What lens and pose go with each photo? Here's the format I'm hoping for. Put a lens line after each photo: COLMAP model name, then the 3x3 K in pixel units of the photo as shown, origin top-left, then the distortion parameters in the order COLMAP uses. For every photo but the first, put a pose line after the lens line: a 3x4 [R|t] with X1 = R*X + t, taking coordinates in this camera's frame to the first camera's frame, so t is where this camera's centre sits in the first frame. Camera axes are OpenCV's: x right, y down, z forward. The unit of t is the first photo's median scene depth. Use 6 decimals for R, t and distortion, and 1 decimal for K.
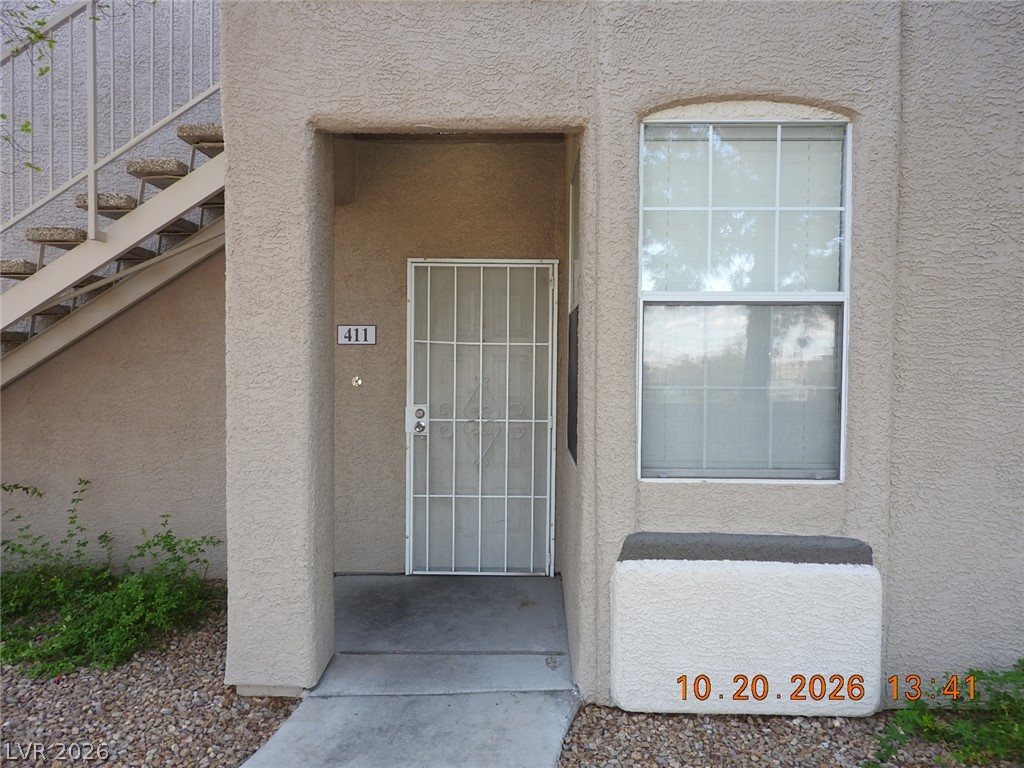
lens RADIAL K [[729.9, 0, 514.3], [0, 729.9, 384.1], [0, 0, 1]] dist [0.010620, -0.004011]
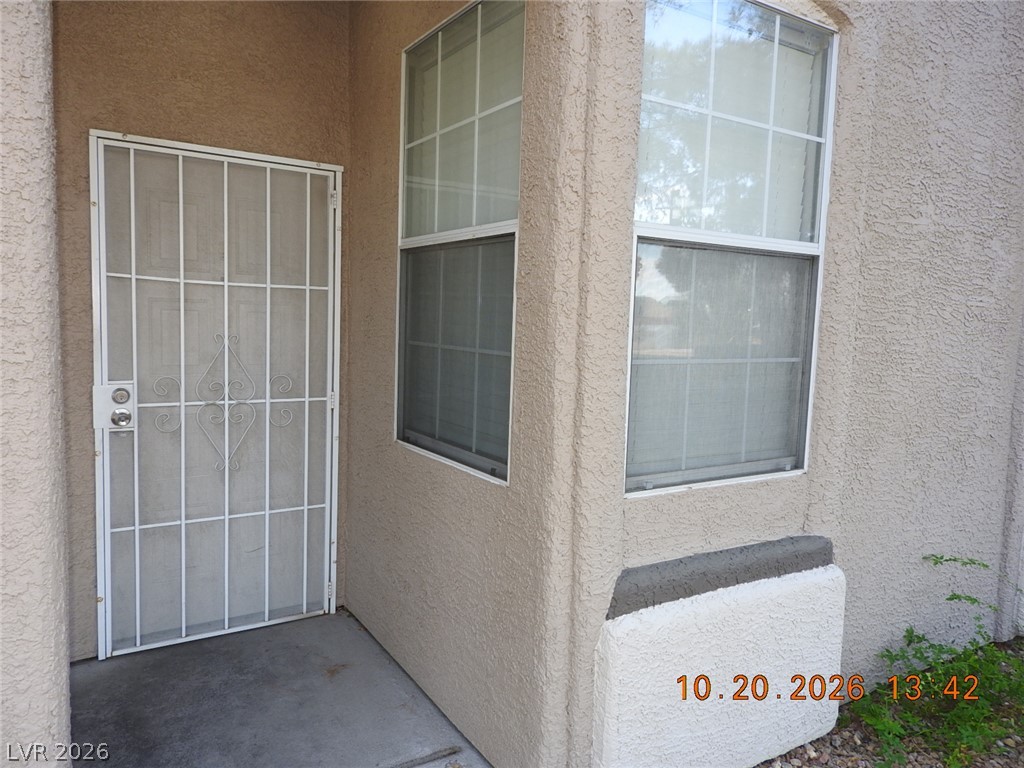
lens RADIAL K [[729.9, 0, 514.3], [0, 729.9, 384.1], [0, 0, 1]] dist [0.010620, -0.004011]
pose [[0.832798, -0.032250, 0.552637, -0.294343], [-0.008928, 0.997389, 0.071658, -0.023705], [-0.553505, -0.064611, 0.830336, 0.487807]]
